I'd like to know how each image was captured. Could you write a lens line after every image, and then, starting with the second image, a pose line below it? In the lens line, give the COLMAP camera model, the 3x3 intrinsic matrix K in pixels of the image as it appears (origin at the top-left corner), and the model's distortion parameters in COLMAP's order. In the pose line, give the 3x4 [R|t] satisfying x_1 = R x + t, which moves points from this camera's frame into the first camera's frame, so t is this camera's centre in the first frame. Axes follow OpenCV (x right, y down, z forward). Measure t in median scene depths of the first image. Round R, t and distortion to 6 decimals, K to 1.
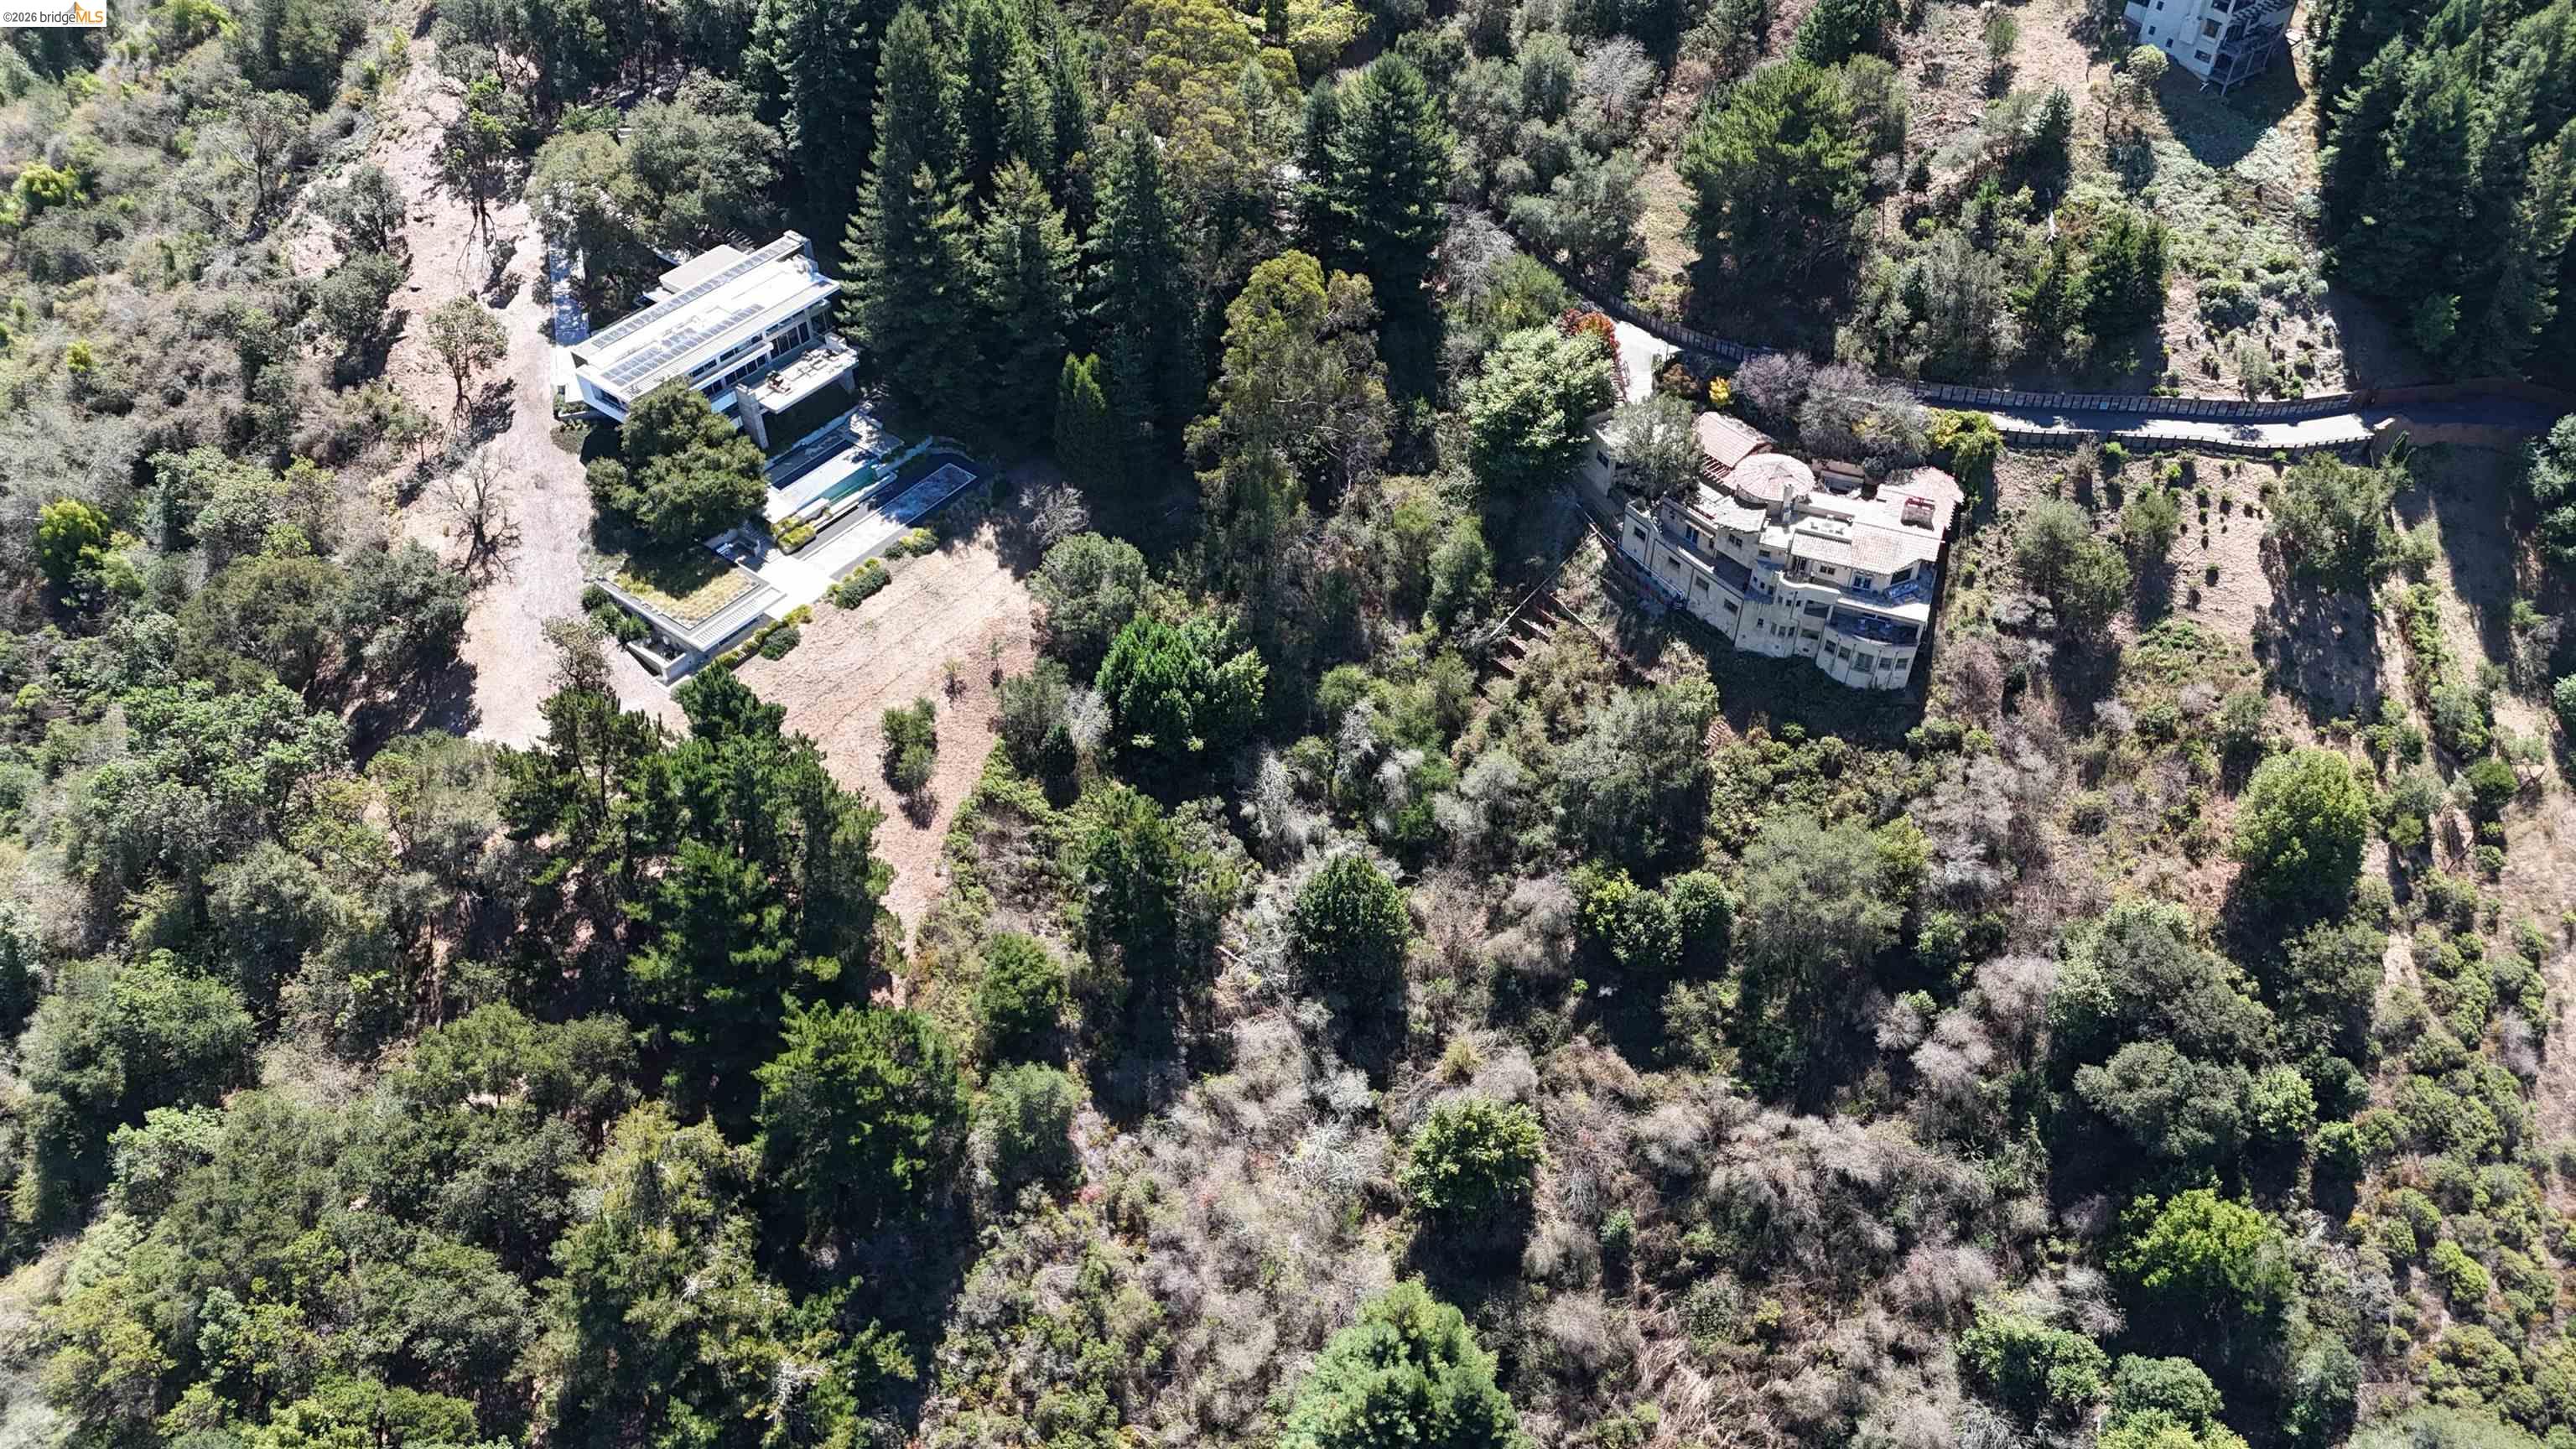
lens RADIAL K [[1892.1, 0, 1288.0], [0, 1892.1, 724.5], [0, 0, 1]] dist [0.102609, -0.101817]
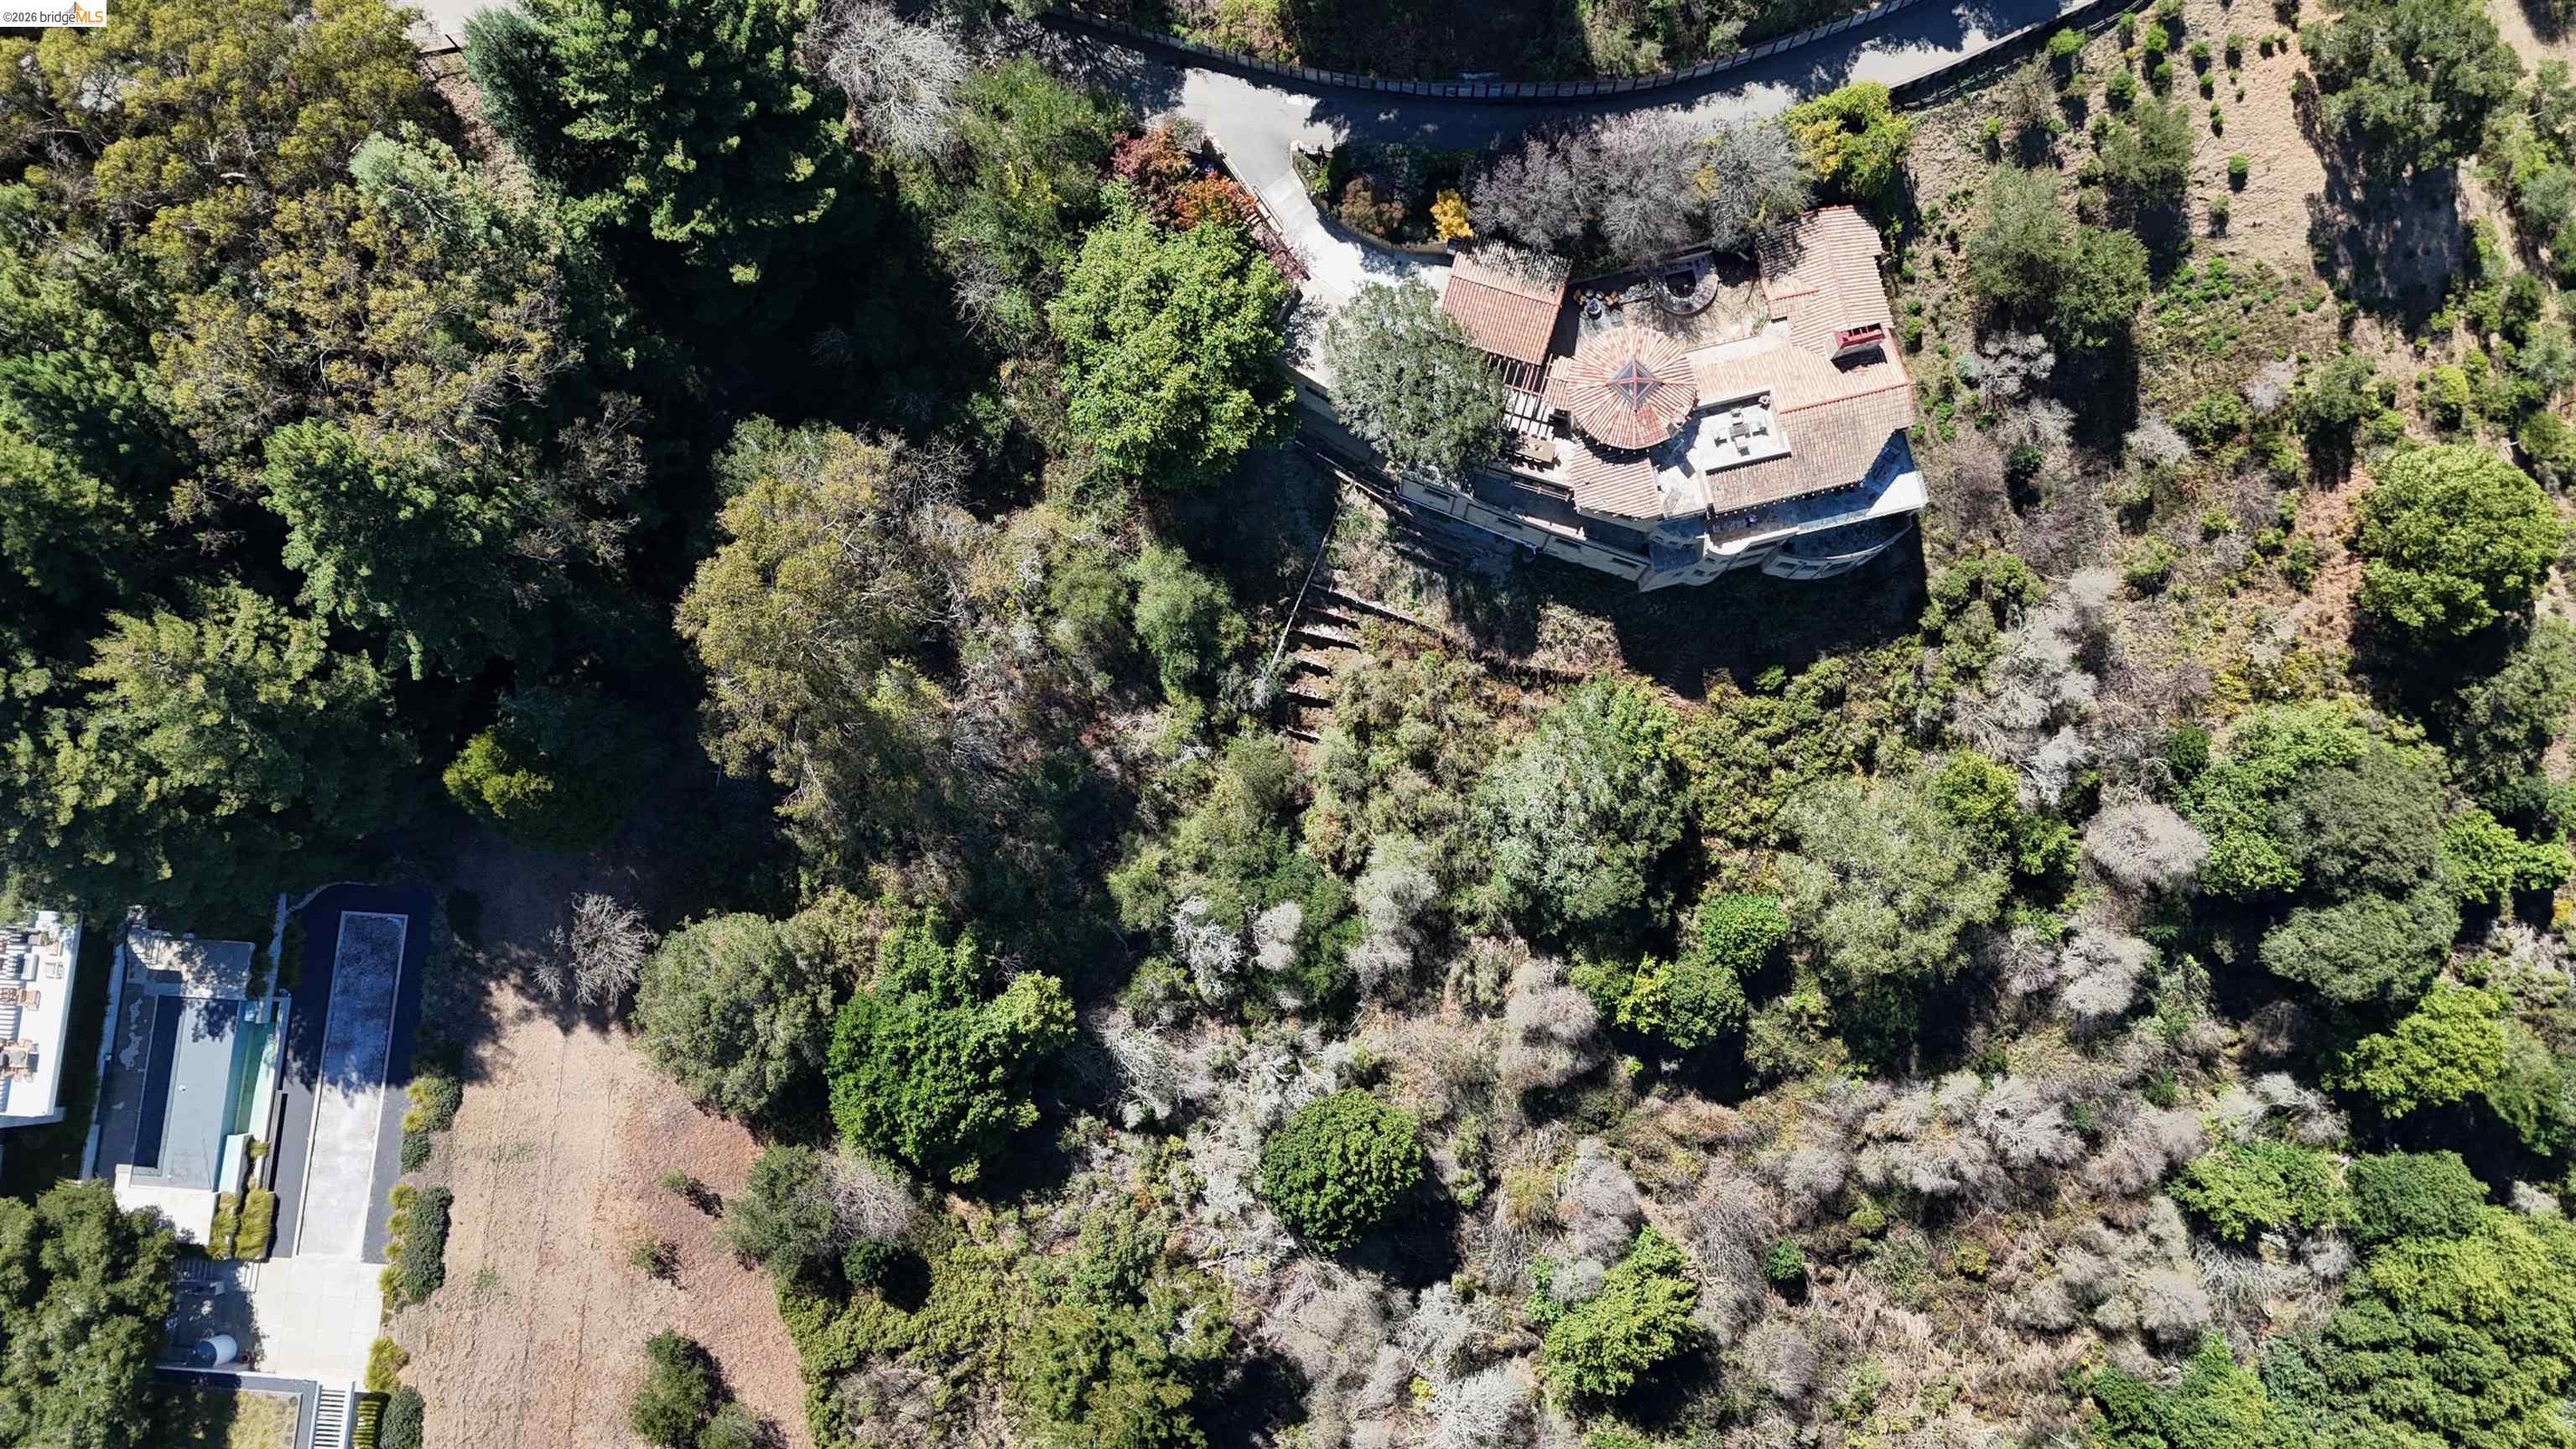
lens RADIAL K [[1892.1, 0, 1288.0], [0, 1892.1, 724.5], [0, 0, 1]] dist [0.102609, -0.101817]
pose [[0.830511, -0.553315, 0.063976, 0.063130], [0.398678, 0.670722, 0.625450, -0.479817], [-0.388981, -0.493937, 0.777637, 0.506117]]
